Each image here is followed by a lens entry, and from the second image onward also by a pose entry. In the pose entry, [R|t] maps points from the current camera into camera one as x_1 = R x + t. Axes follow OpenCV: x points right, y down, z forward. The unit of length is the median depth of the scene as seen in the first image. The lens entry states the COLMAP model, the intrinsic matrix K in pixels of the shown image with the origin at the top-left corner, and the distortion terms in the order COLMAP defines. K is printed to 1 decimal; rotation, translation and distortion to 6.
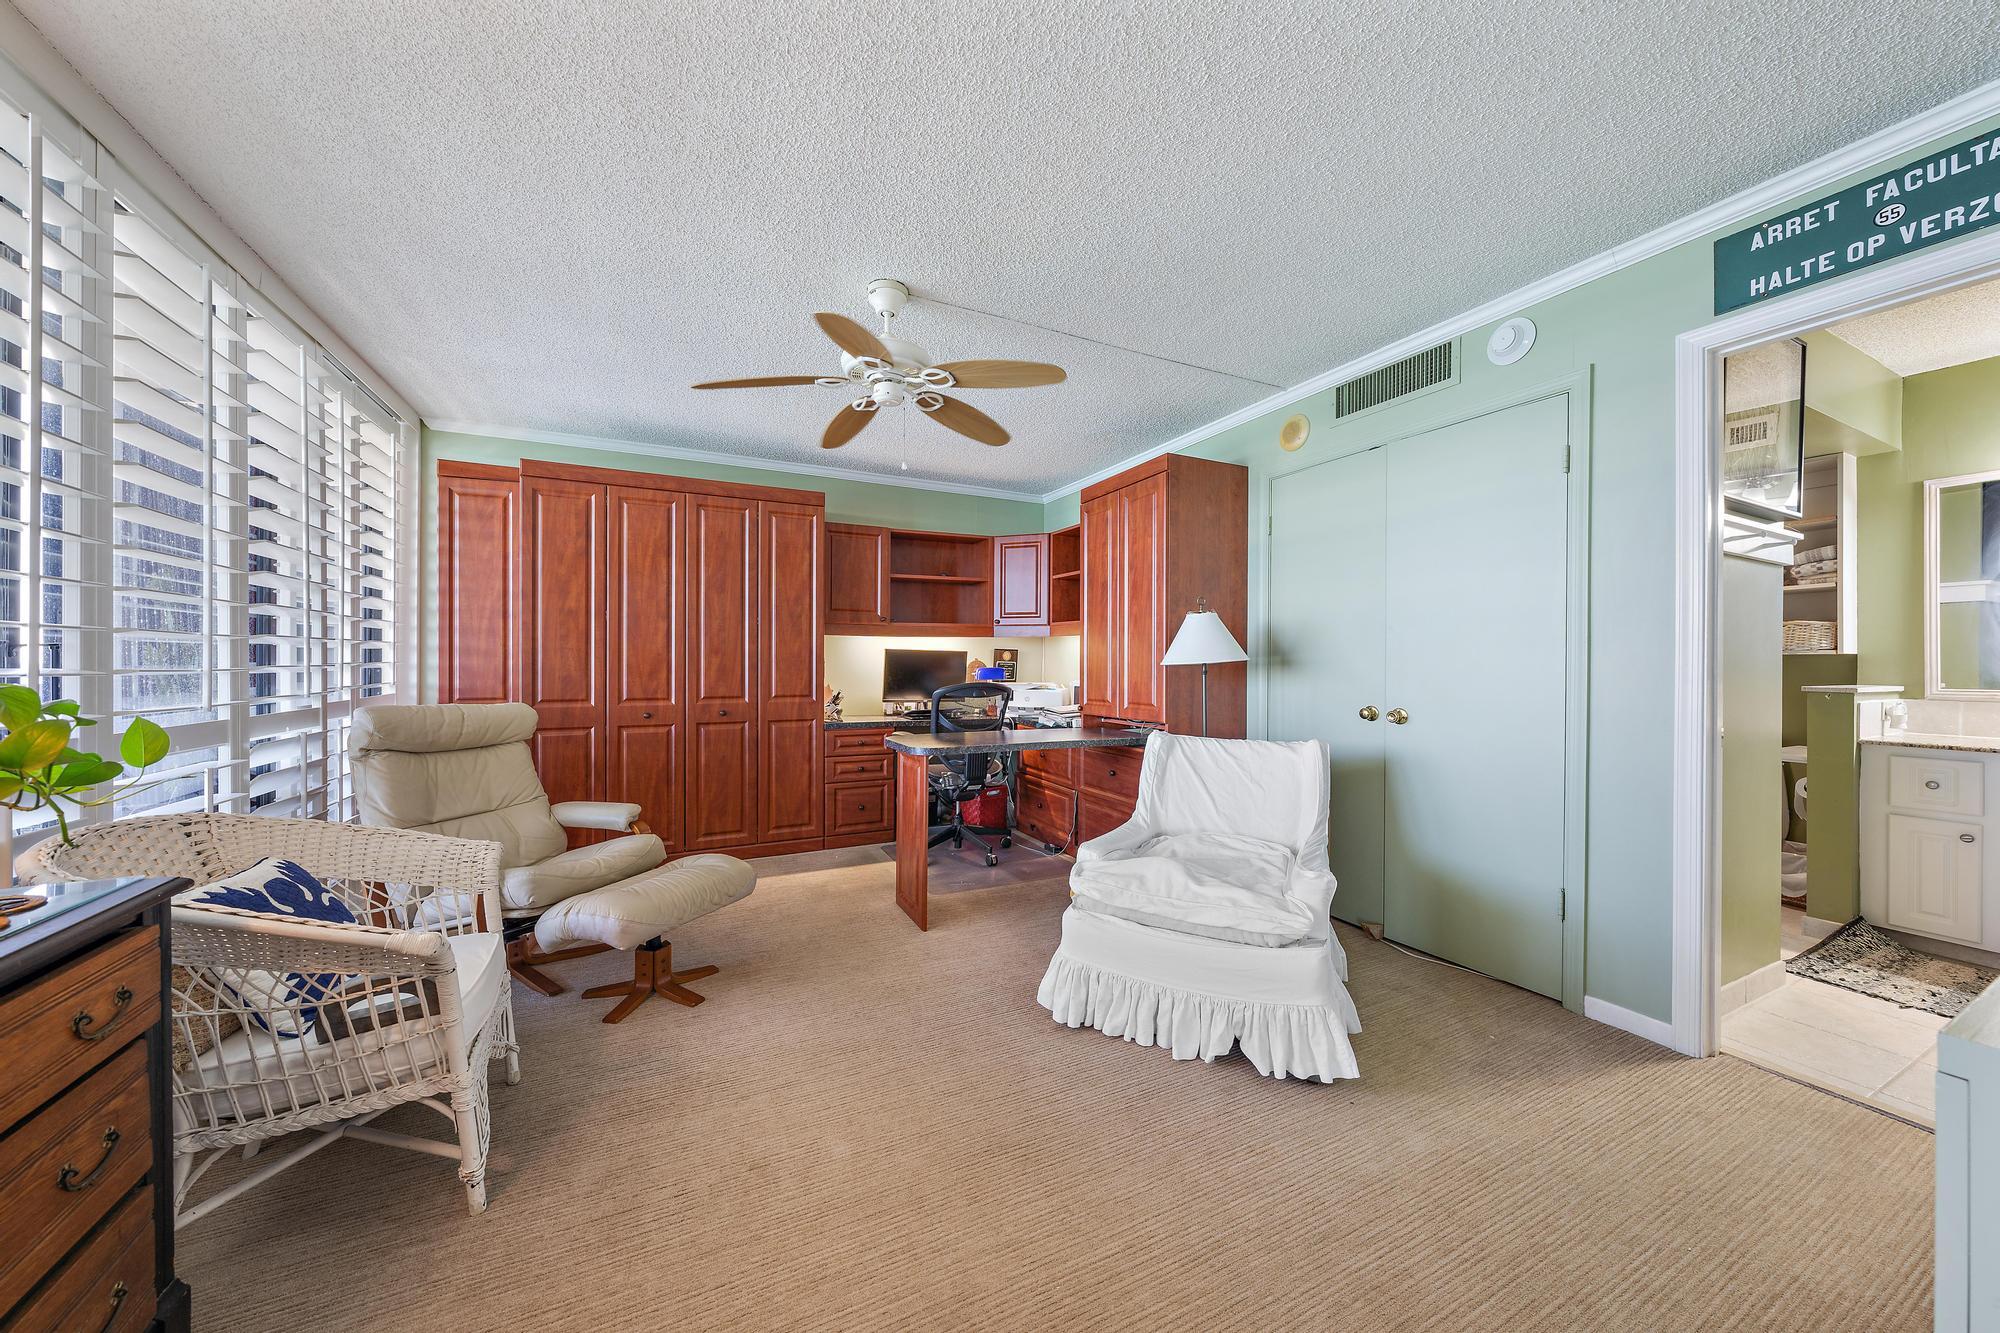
lens RADIAL K [[679.8, 0, 999.4], [0, 679.8, 668.5], [0, 0, 1]] dist [-0.009475, -0.000075]
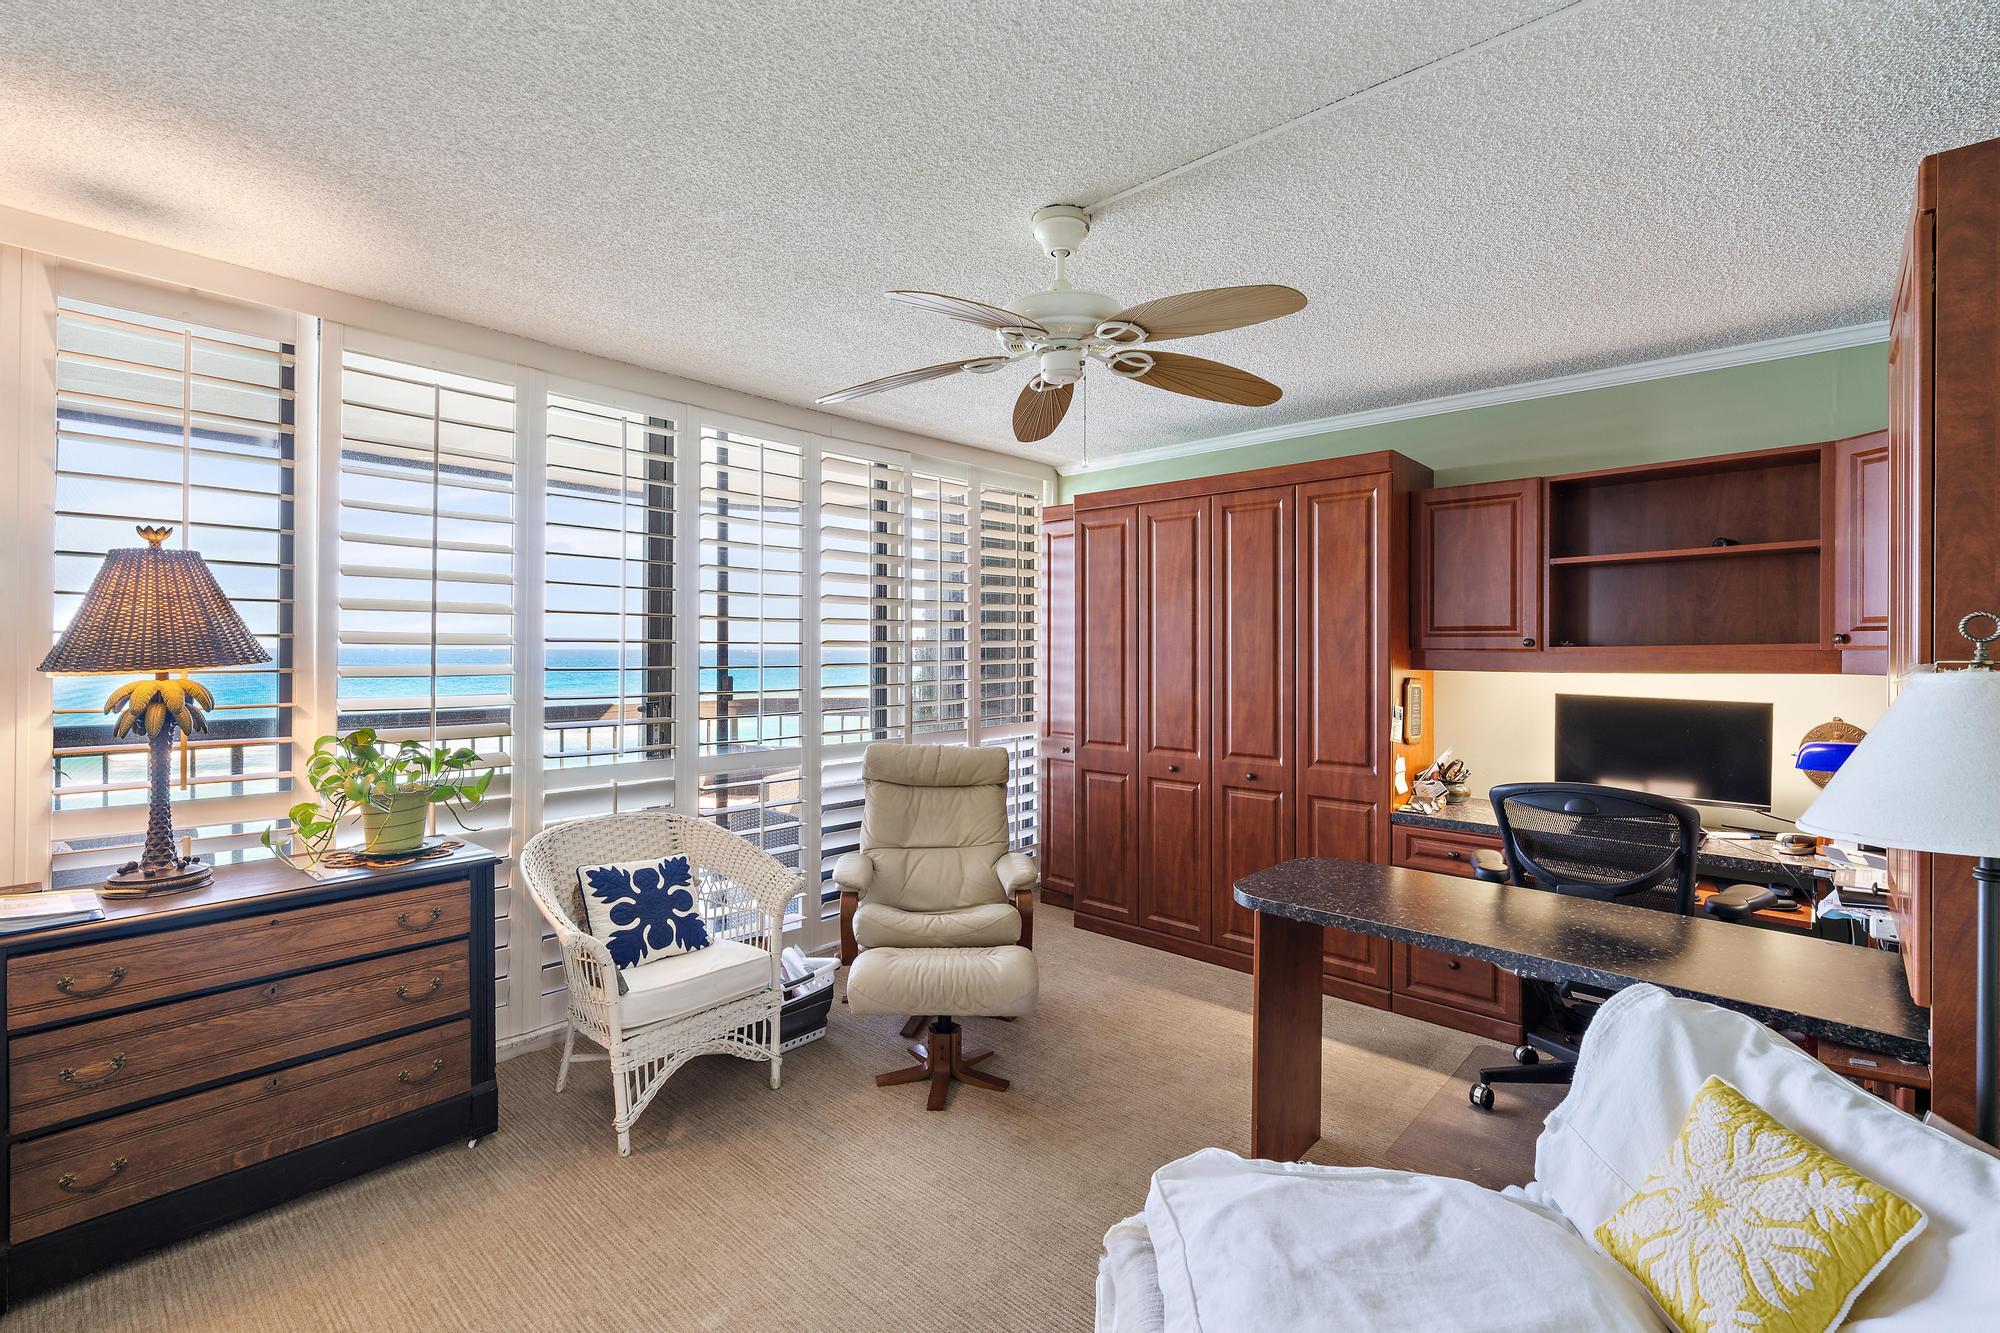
lens RADIAL K [[895.5, 0, 1006.7], [0, 895.5, 642.7], [0, 0, 1]] dist [-0.004259, -0.000350]
pose [[0.362092, -0.004243, -0.932133, 0.423641], [-0.008906, 0.999928, -0.008011, -0.073080], [0.932100, 0.011202, 0.362028, 0.386476]]
